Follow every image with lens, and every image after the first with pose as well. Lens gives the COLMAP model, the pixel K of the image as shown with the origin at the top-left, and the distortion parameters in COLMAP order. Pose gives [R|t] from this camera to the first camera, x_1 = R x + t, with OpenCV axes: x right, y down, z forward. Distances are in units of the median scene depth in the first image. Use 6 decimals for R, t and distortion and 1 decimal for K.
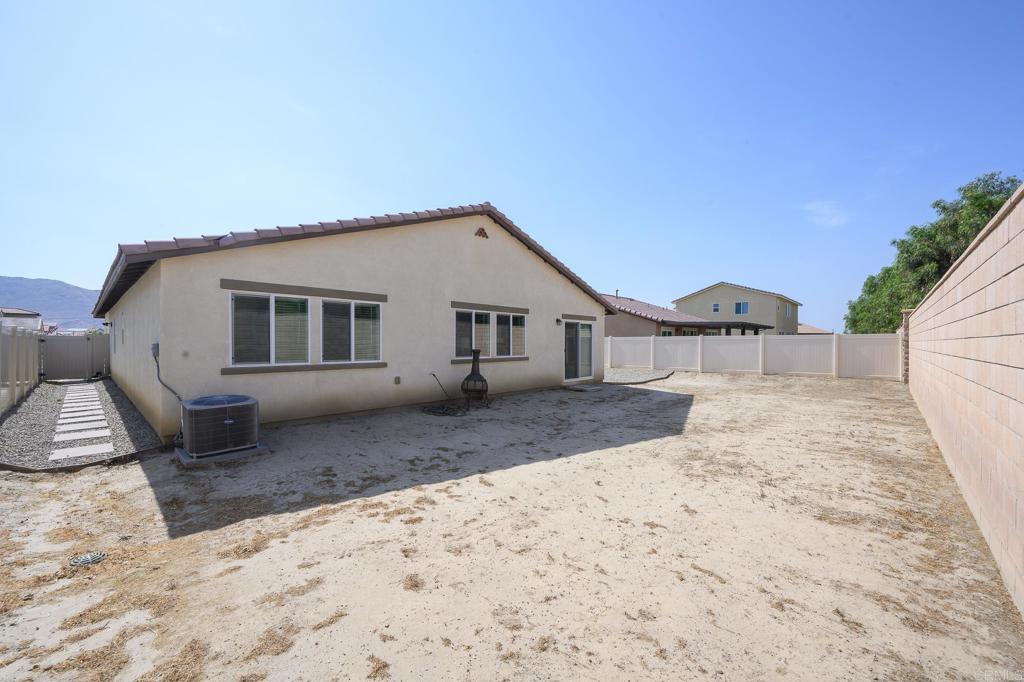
lens RADIAL K [[400.7, 0, 511.9], [0, 400.7, 336.3], [0, 0, 1]] dist [-0.000236, 0.000024]
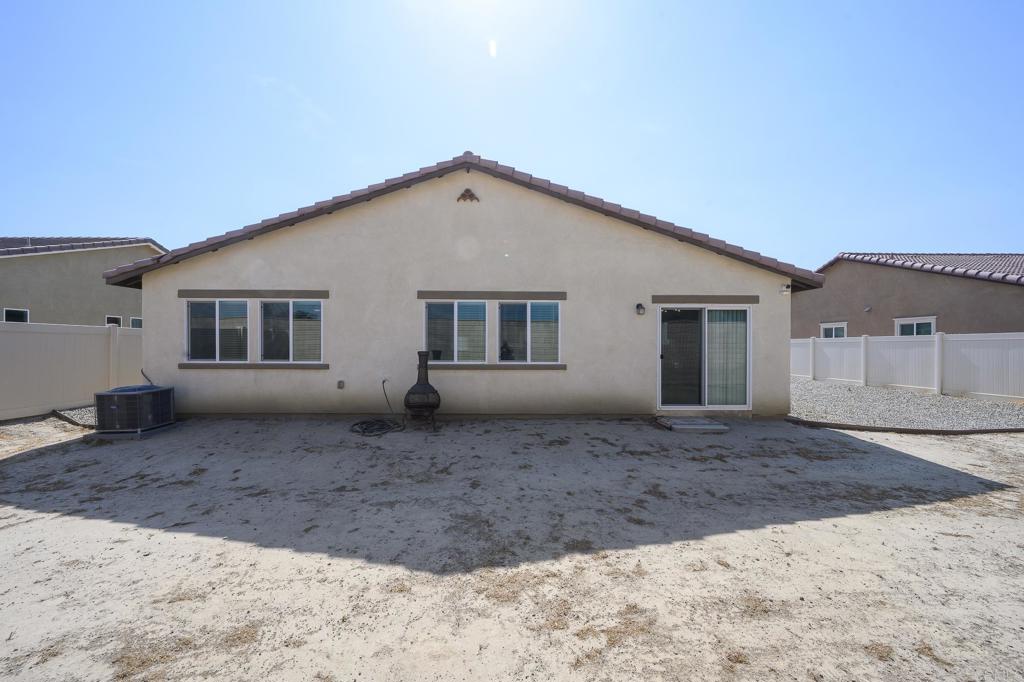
lens RADIAL K [[401.6, 0, 515.8], [0, 401.6, 344.9], [0, 0, 1]] dist [-0.001776, 0.000016]
pose [[0.690360, 0.002062, -0.723463, 0.575638], [0.008978, 0.999895, 0.011417, 0.012770], [0.723411, -0.014377, 0.690268, 0.600036]]
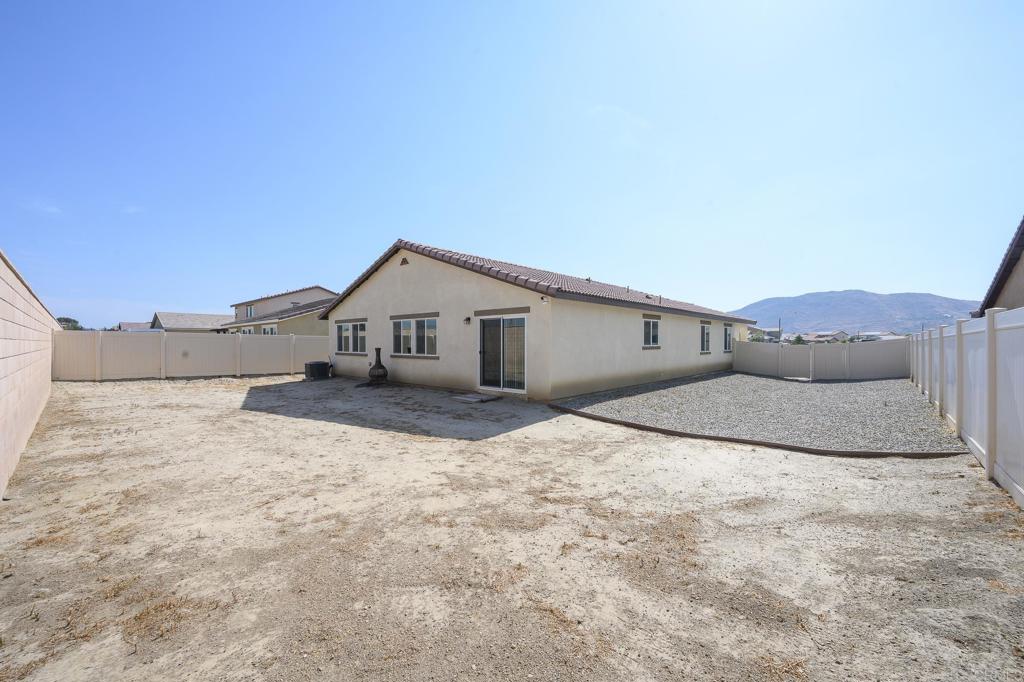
lens RADIAL K [[401.6, 0, 515.8], [0, 401.6, 344.9], [0, 0, 1]] dist [-0.001776, 0.000016]
pose [[0.016649, -0.002444, -0.999858, 1.402240], [0.007114, 0.999972, -0.002326, 0.030231], [0.999836, -0.007074, 0.016666, 1.479556]]
